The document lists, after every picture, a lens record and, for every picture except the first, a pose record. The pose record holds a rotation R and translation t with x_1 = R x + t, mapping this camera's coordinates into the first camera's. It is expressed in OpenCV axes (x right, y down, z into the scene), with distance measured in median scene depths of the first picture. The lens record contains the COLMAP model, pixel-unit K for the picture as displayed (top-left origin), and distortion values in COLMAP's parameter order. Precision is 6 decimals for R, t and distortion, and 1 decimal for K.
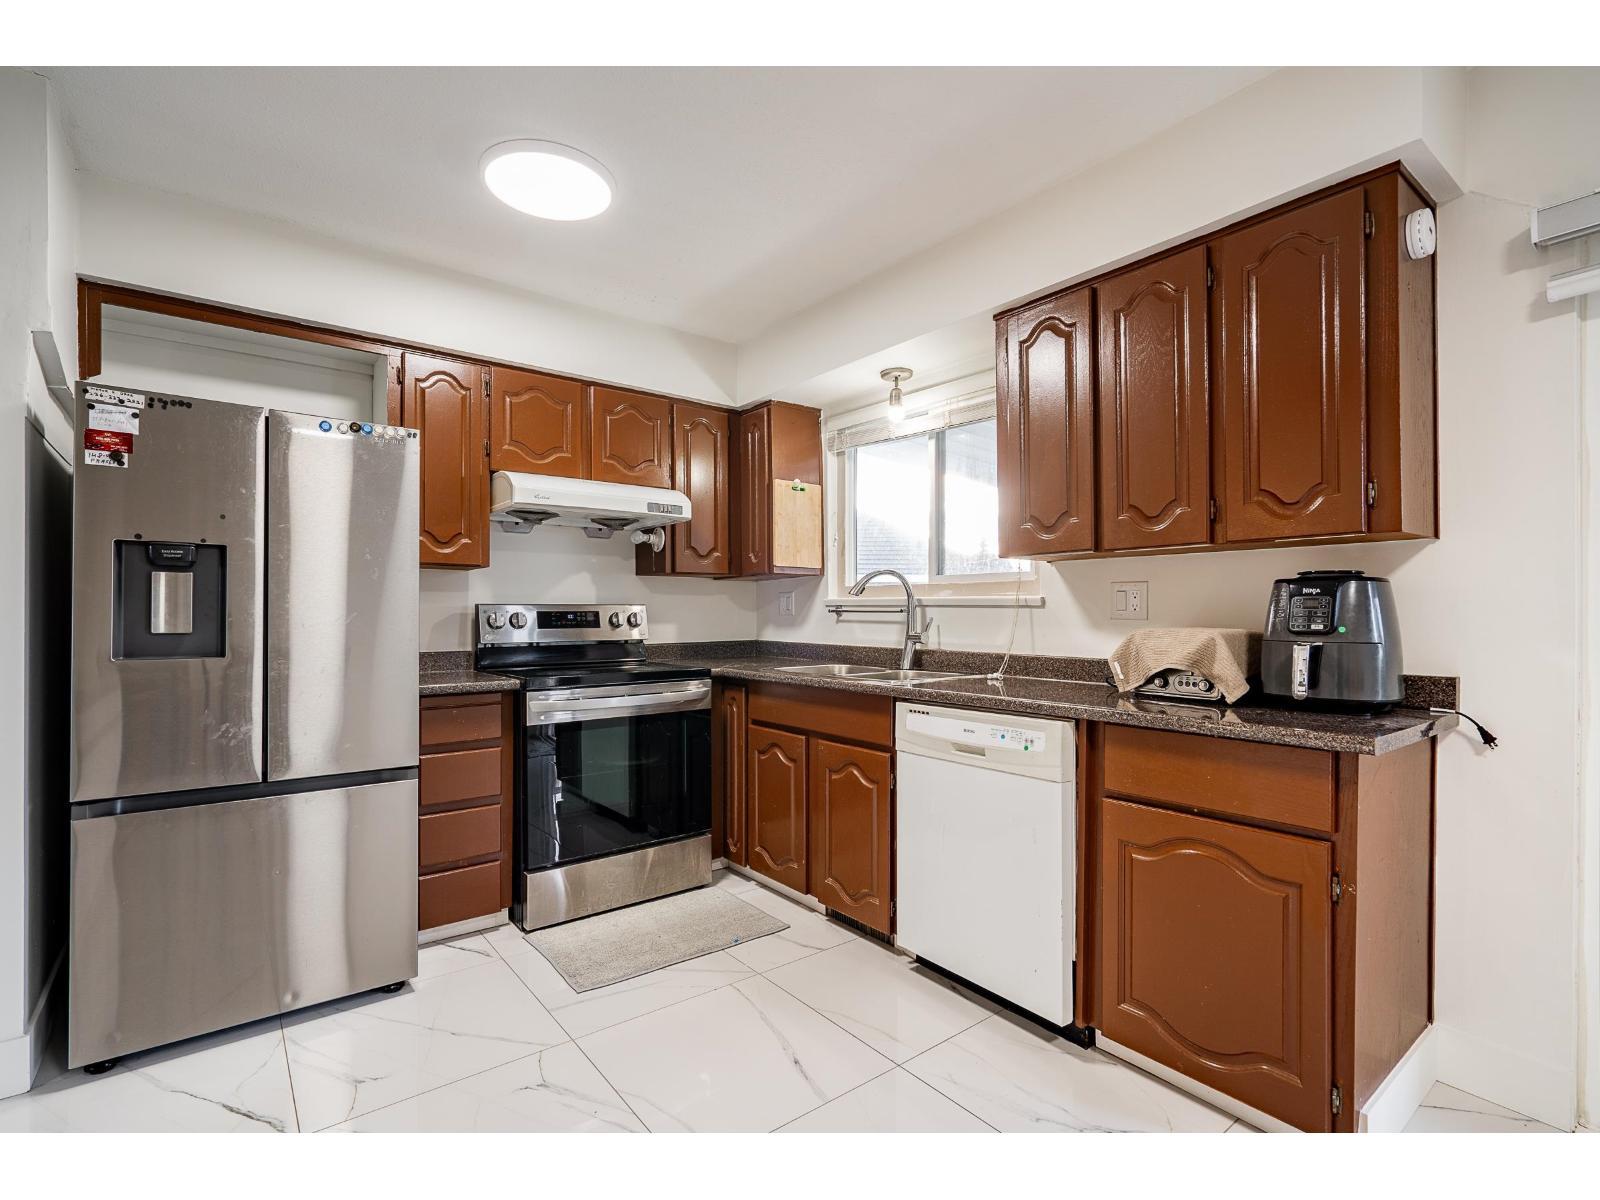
lens RADIAL K [[746.2, 0, 789.9], [0, 746.2, 608.5], [0, 0, 1]] dist [-0.011734, 0.009304]
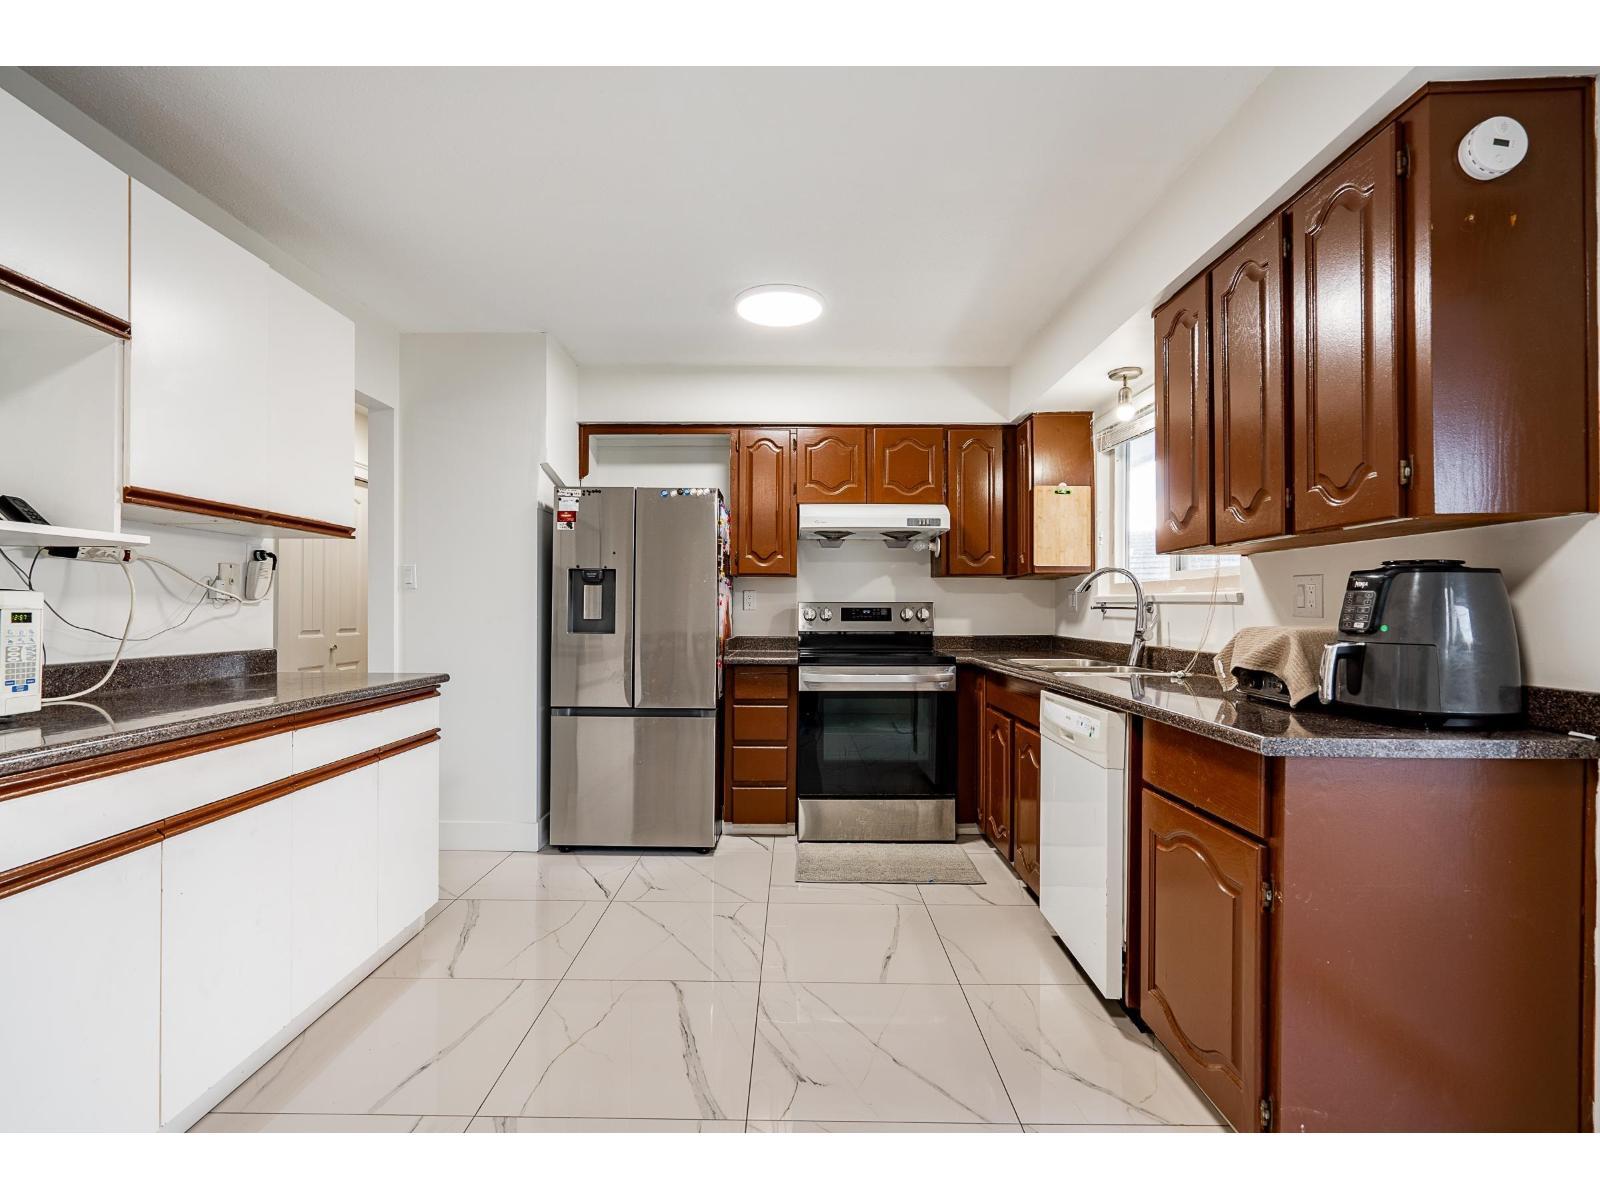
lens RADIAL K [[736.2, 0, 791.2], [0, 736.2, 604.0], [0, 0, 1]] dist [-0.011000, 0.009111]
pose [[0.785352, -0.002076, -0.619046, 0.411493], [0.000430, 0.999996, -0.002809, 0.000944], [0.619049, 0.001940, 0.785350, -0.063594]]
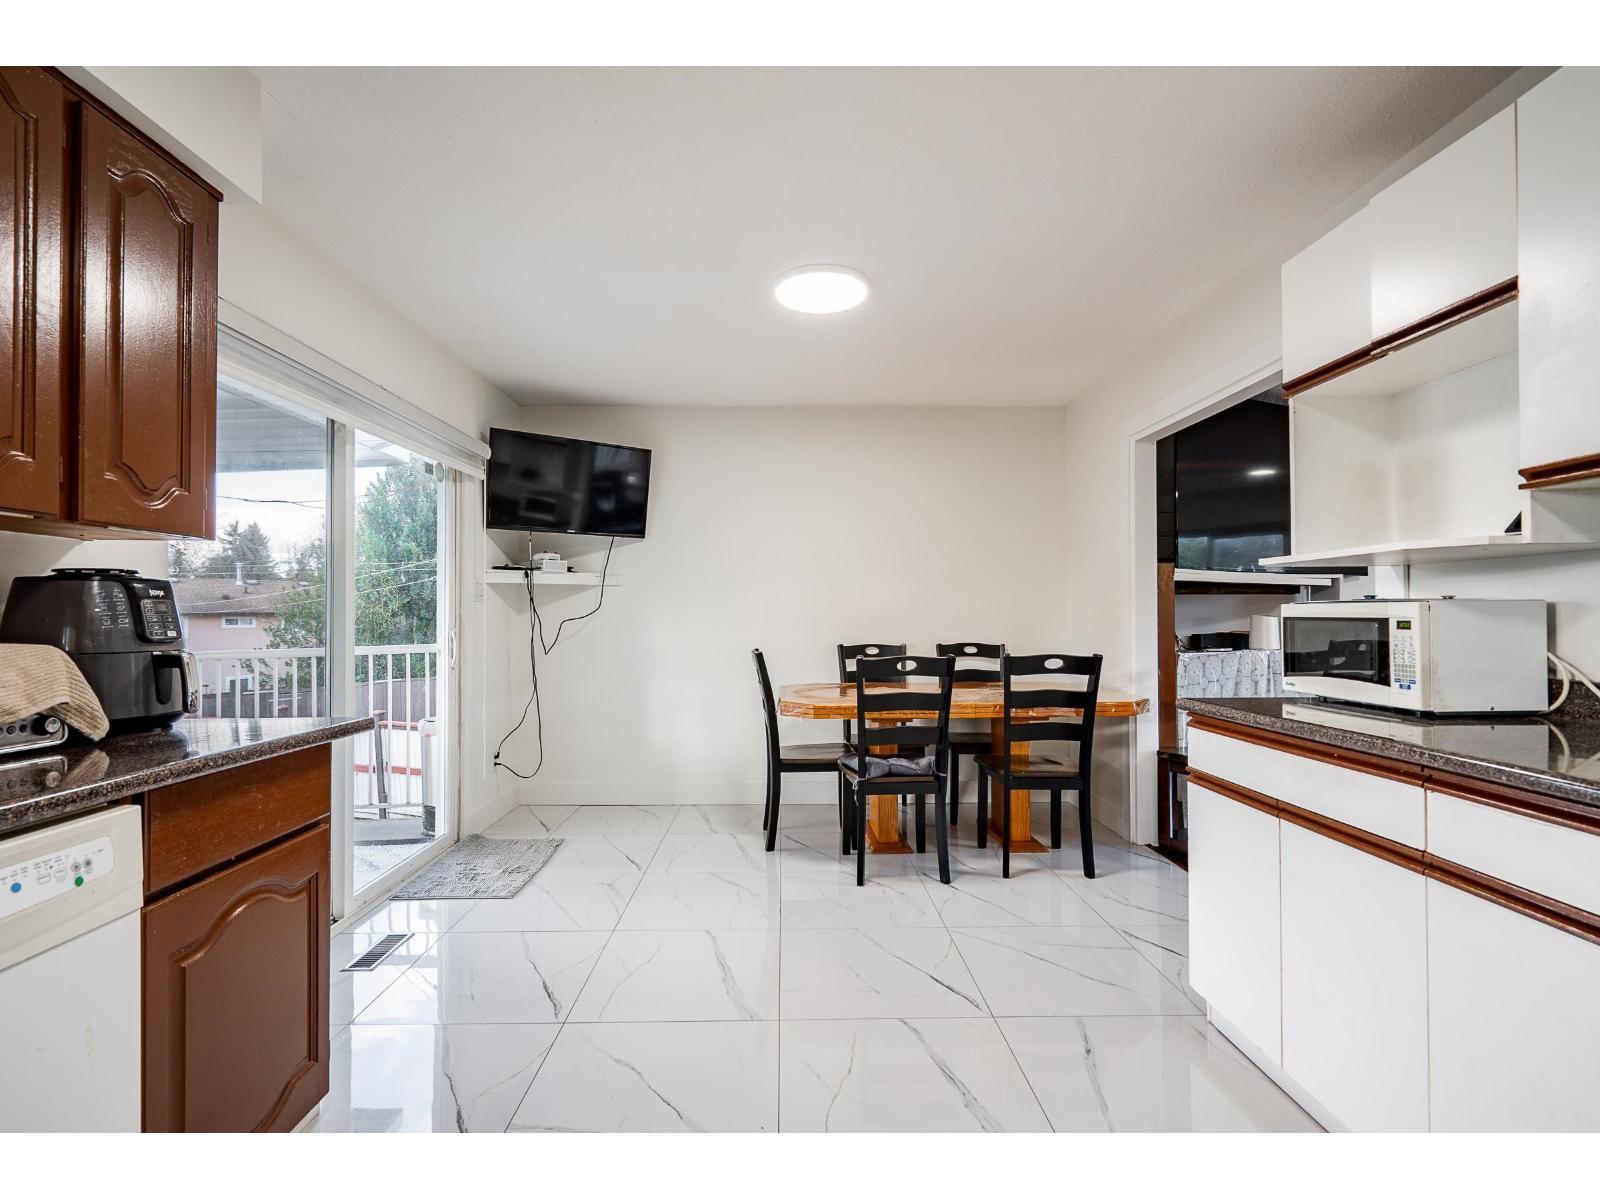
lens RADIAL K [[746.2, 0, 789.9], [0, 746.2, 608.5], [0, 0, 1]] dist [-0.011734, 0.009304]
pose [[-0.794488, 0.005961, 0.607250, -0.256165], [-0.000569, 0.999944, -0.010561, 0.001979], [-0.607279, -0.008736, -0.794441, 0.730017]]
